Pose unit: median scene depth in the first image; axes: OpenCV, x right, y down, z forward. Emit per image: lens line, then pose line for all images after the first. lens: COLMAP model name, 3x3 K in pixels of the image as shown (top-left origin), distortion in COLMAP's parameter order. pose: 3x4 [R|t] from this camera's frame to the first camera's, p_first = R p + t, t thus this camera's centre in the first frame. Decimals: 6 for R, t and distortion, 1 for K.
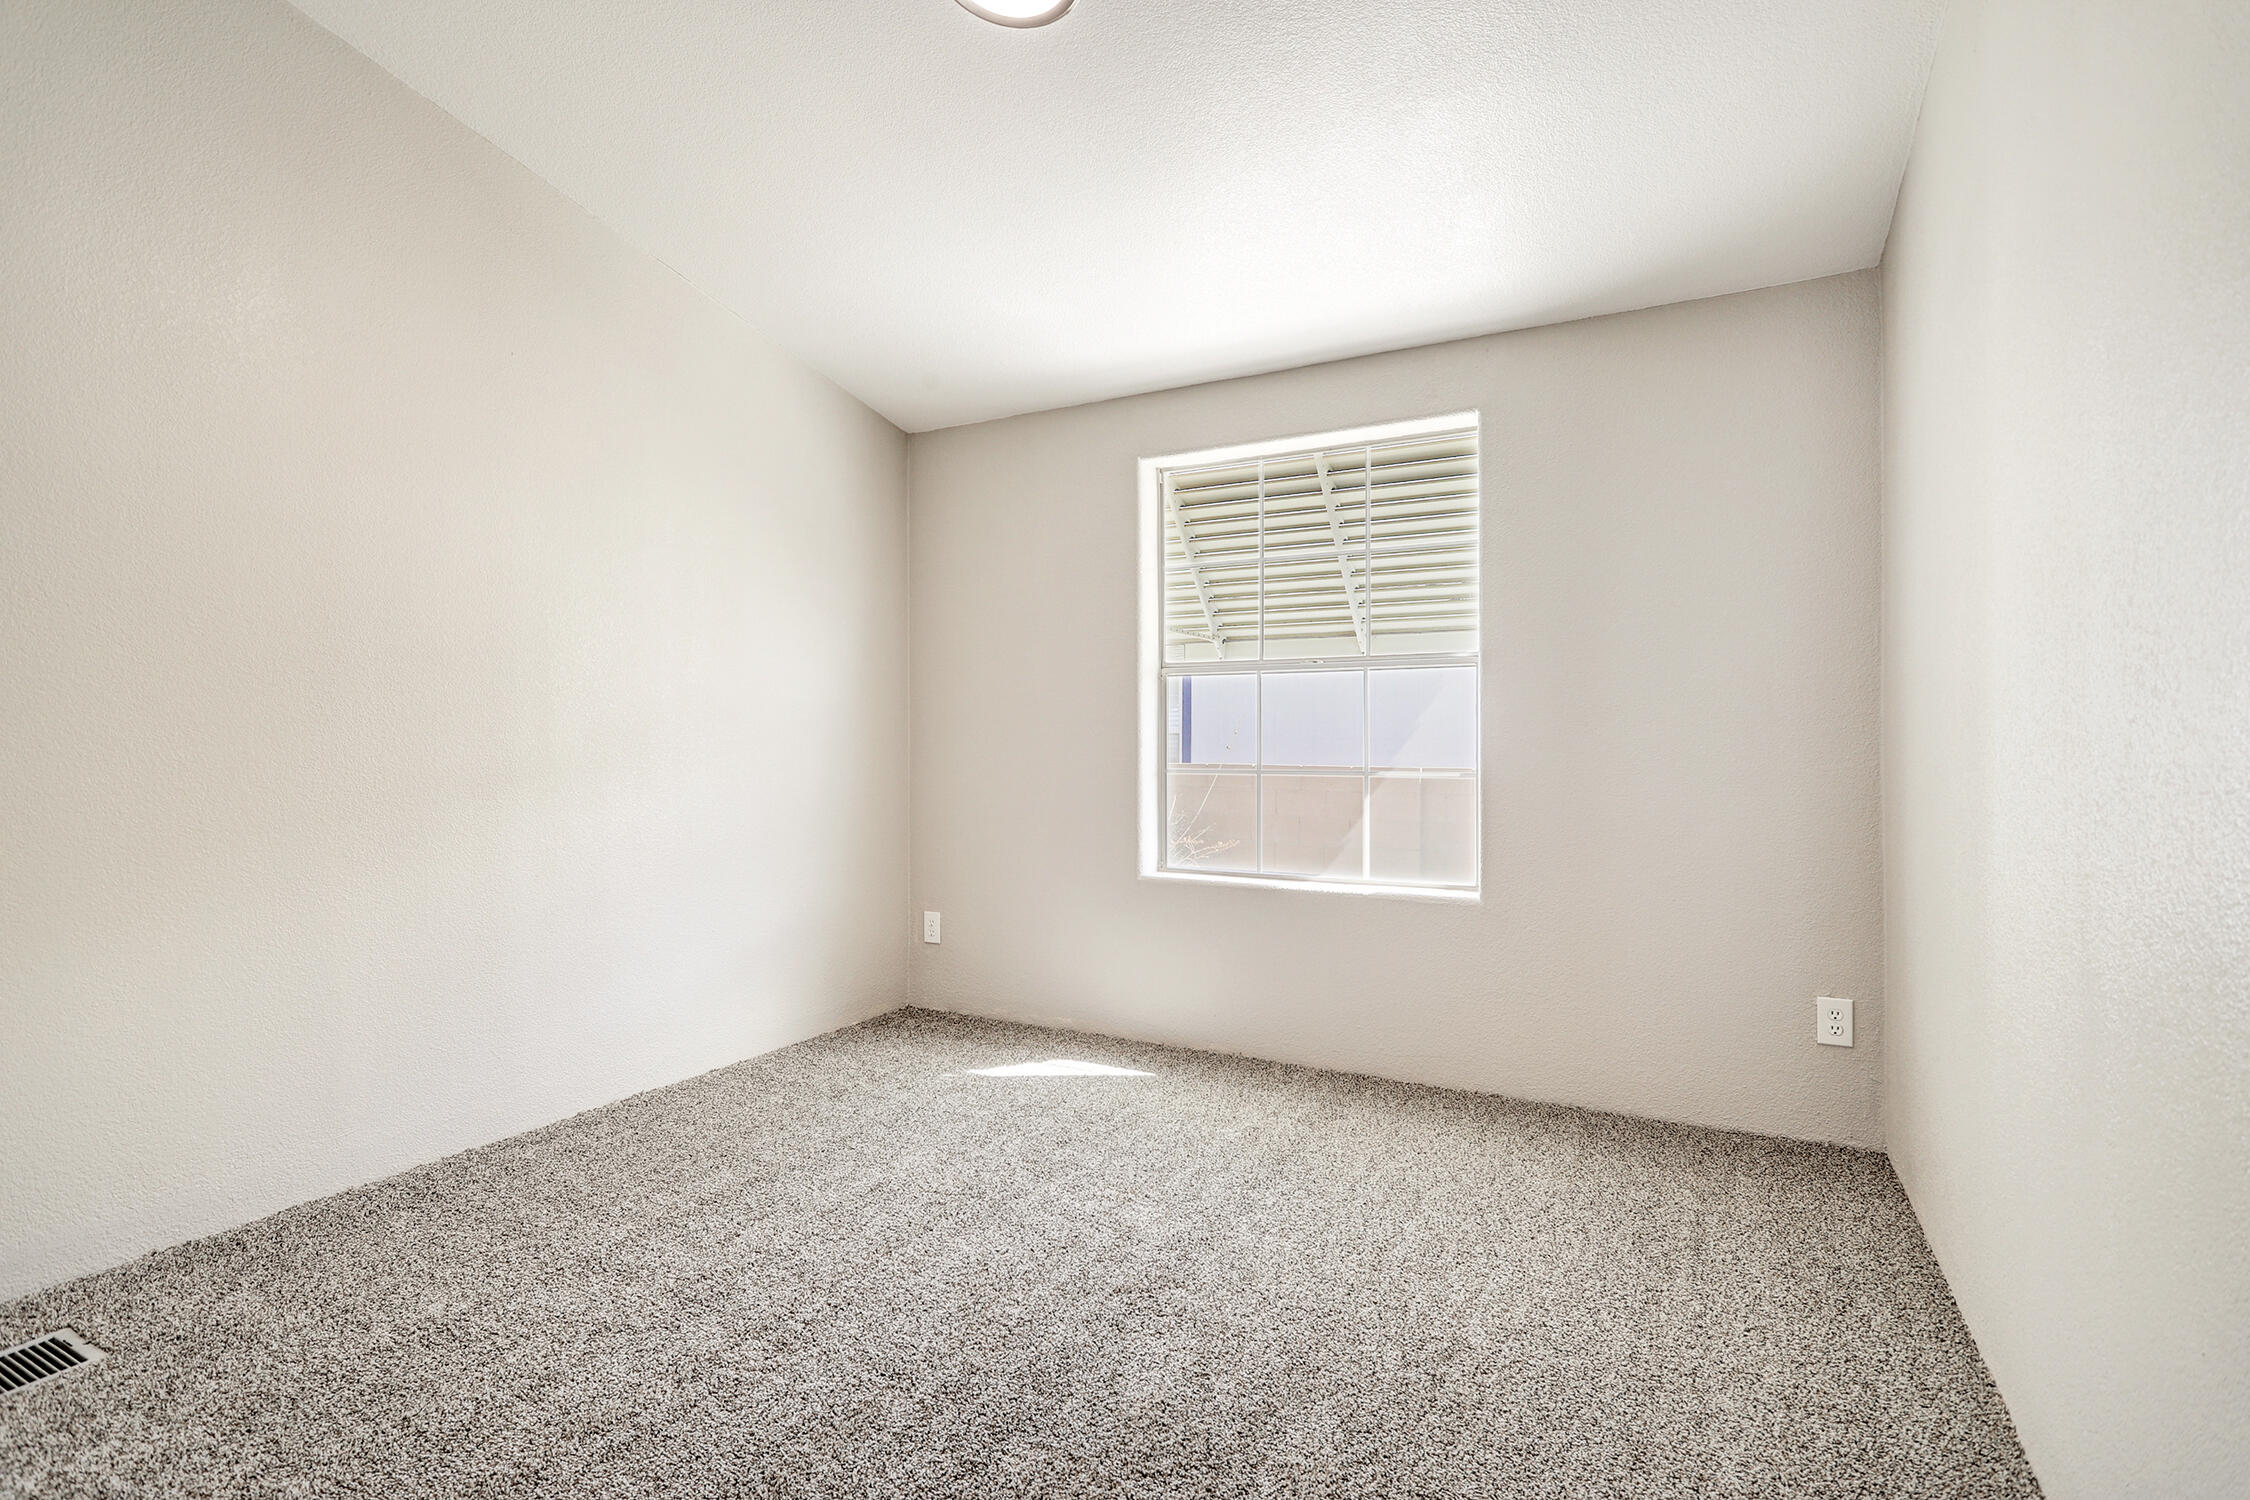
lens RADIAL K [[1069.9, 0, 1126.6], [0, 1069.9, 734.7], [0, 0, 1]] dist [-0.001371, 0.000510]
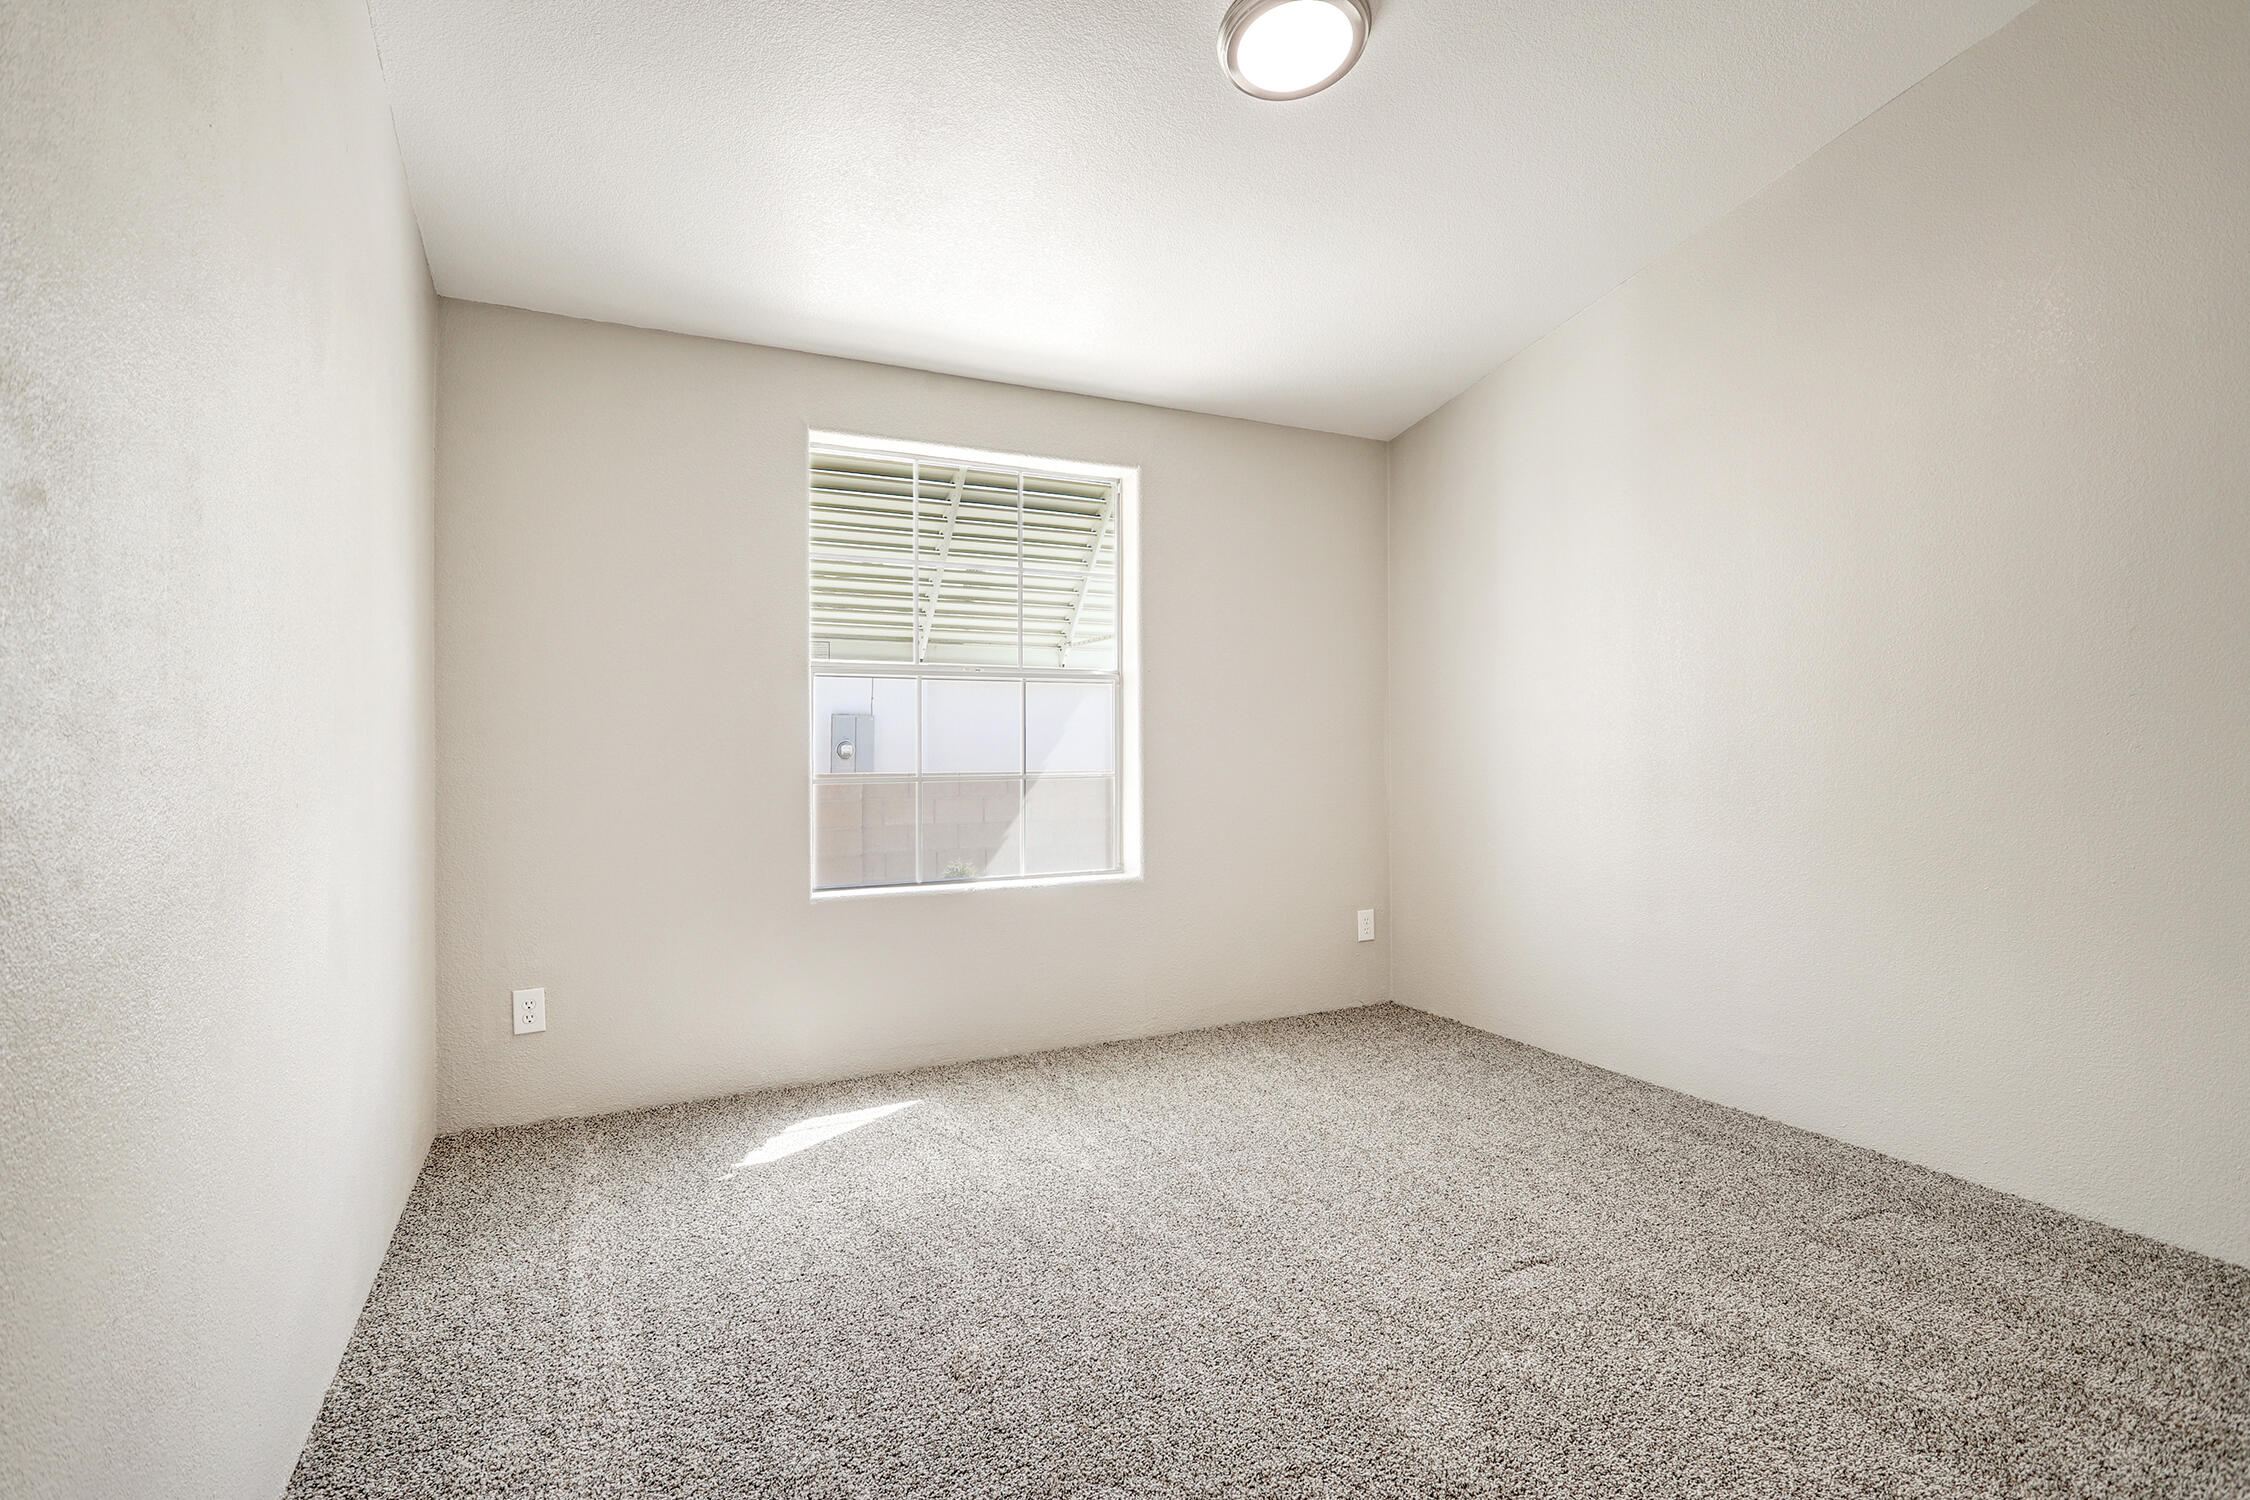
lens RADIAL K [[1069.9, 0, 1102.7], [0, 1069.9, 758.9], [0, 0, 1]] dist [-0.001371, 0.000510]
pose [[0.582548, -0.014107, 0.812674, -0.603705], [0.001999, 0.999871, 0.015924, 0.001970], [-0.812794, -0.007652, 0.582501, 0.308848]]
